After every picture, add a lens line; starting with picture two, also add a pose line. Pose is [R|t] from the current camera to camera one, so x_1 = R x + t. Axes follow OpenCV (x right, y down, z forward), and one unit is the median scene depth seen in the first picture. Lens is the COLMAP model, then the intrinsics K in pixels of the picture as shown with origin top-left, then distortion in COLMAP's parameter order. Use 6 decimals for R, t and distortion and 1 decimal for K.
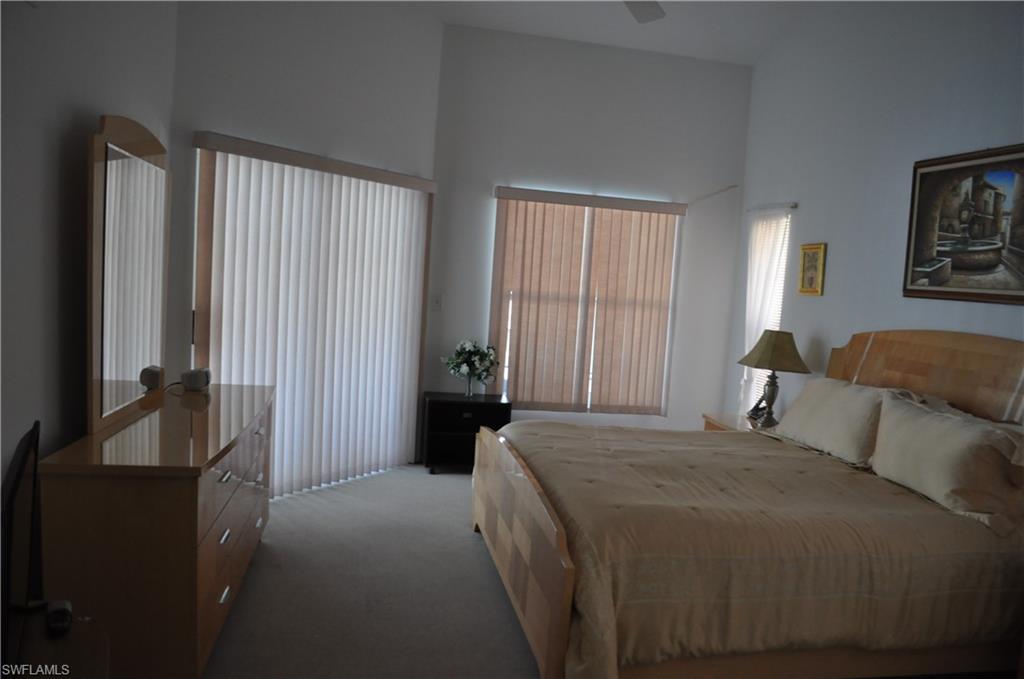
lens RADIAL K [[821.4, 0, 525.2], [0, 821.4, 344.2], [0, 0, 1]] dist [-0.080290, 0.007849]
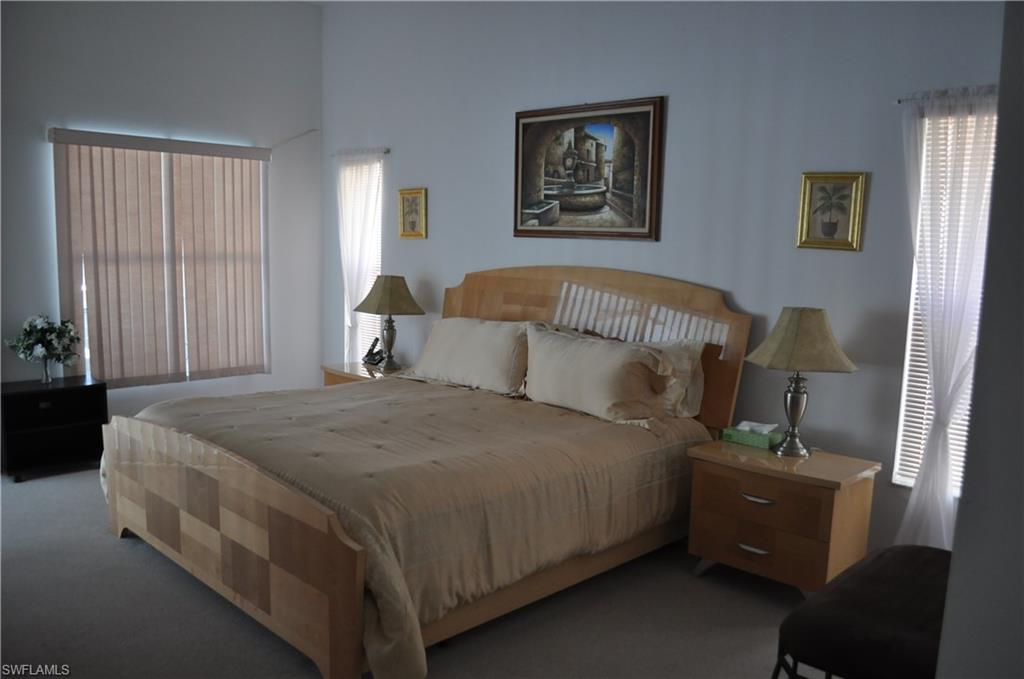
lens RADIAL K [[821.4, 0, 525.2], [0, 821.4, 344.2], [0, 0, 1]] dist [-0.080290, 0.007849]
pose [[0.813466, -0.121323, 0.568818, -0.142938], [0.078539, 0.991958, 0.099256, -0.019436], [-0.576285, -0.036067, 0.816453, 0.061940]]
